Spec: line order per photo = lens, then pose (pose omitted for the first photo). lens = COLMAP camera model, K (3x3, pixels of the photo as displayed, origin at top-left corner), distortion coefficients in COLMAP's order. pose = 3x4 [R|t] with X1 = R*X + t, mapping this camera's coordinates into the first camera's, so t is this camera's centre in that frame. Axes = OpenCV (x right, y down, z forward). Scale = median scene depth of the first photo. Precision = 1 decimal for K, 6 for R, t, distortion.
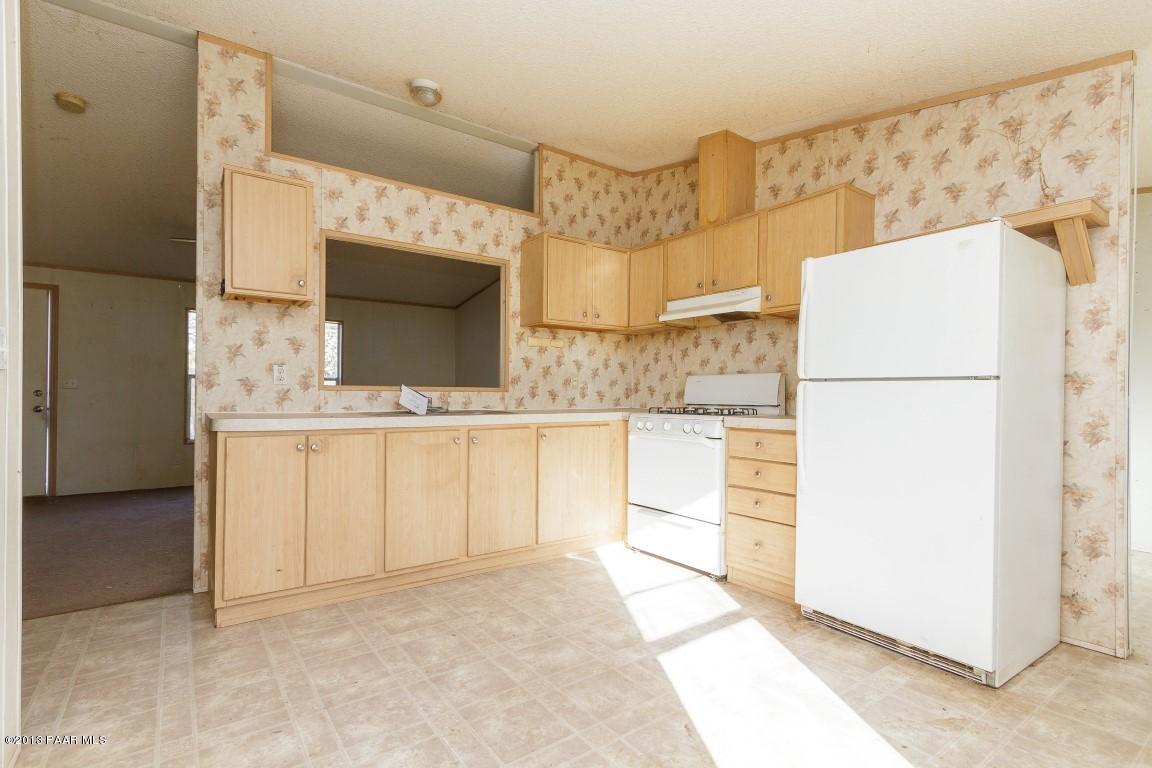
lens RADIAL K [[549.1, 0, 573.4], [0, 549.1, 395.8], [0, 0, 1]] dist [0.005810, -0.000133]
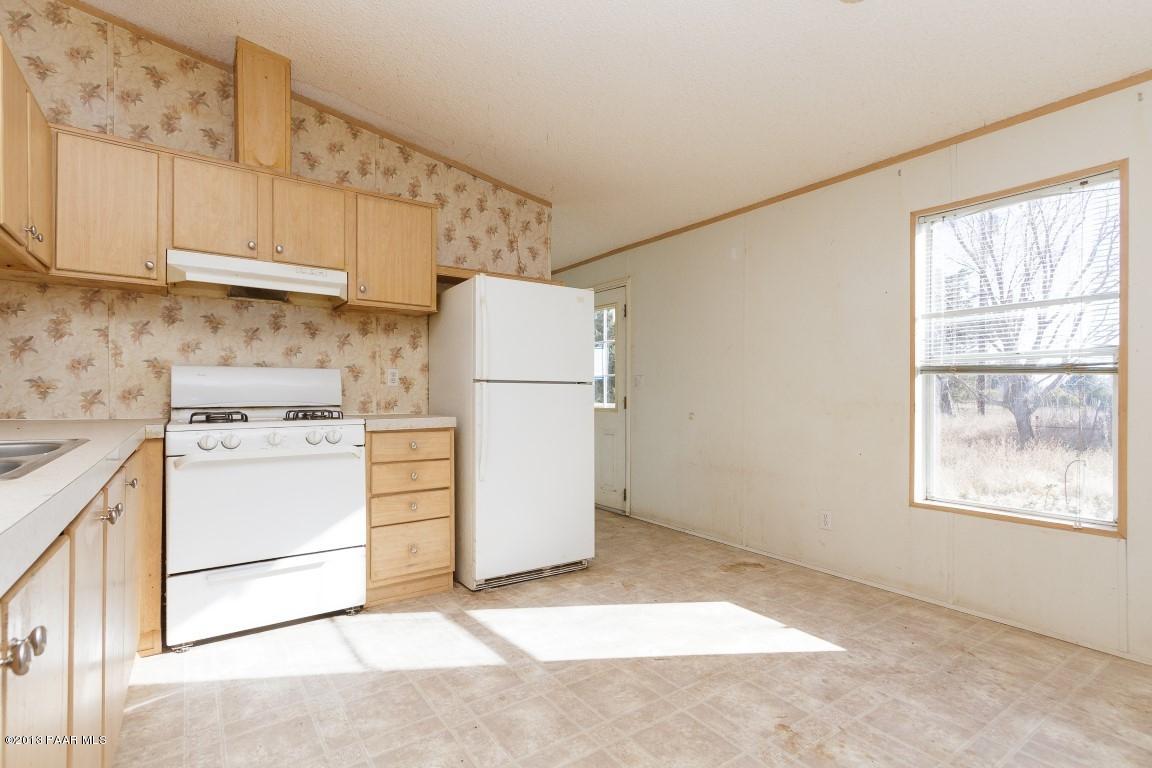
lens RADIAL K [[549.1, 0, 573.4], [0, 549.1, 395.8], [0, 0, 1]] dist [0.005810, -0.000133]
pose [[0.016747, -0.010161, 0.999808, -0.687022], [0.002502, 0.999946, 0.010120, -0.007497], [-0.999857, 0.002332, 0.016772, 0.770524]]
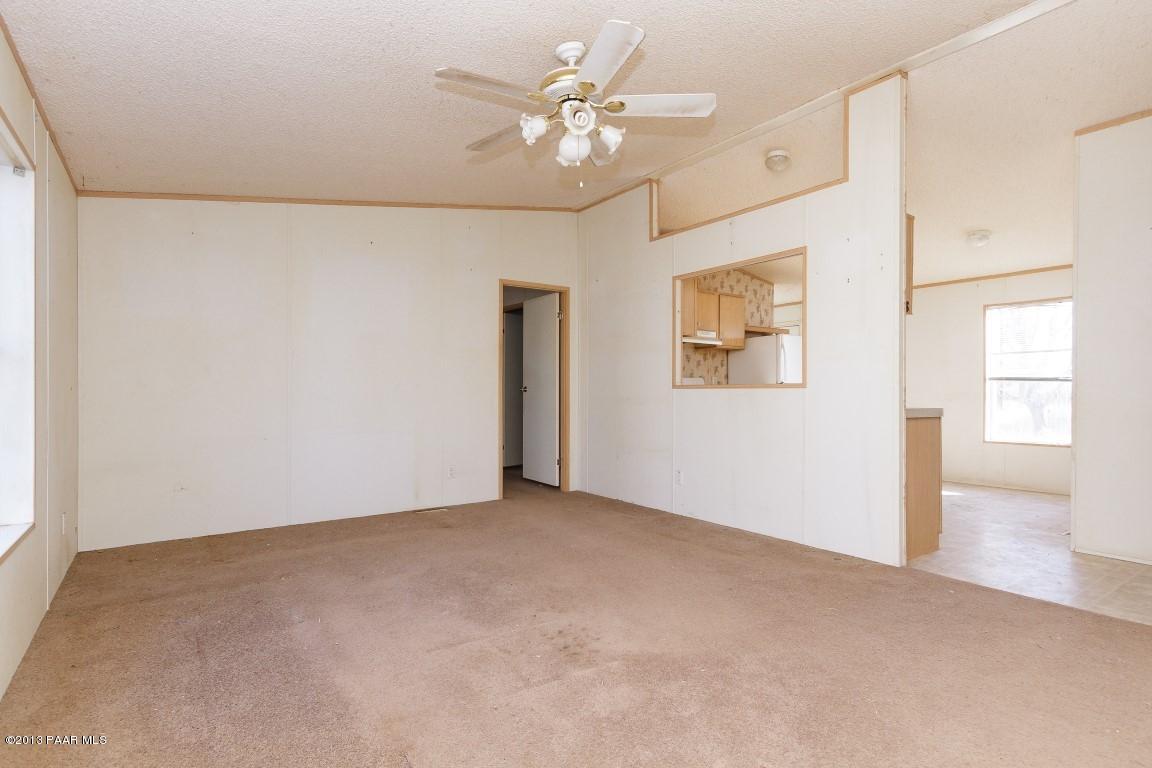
lens RADIAL K [[578.2, 0, 576.0], [0, 578.2, 384.0], [0, 0, 1]] dist [-0.000443, -0.000453]
pose [[0.005938, 0.005644, 0.999966, -2.051643], [0.003618, 0.999977, -0.005666, -0.015578], [-0.999976, 0.003652, 0.005918, 1.838078]]
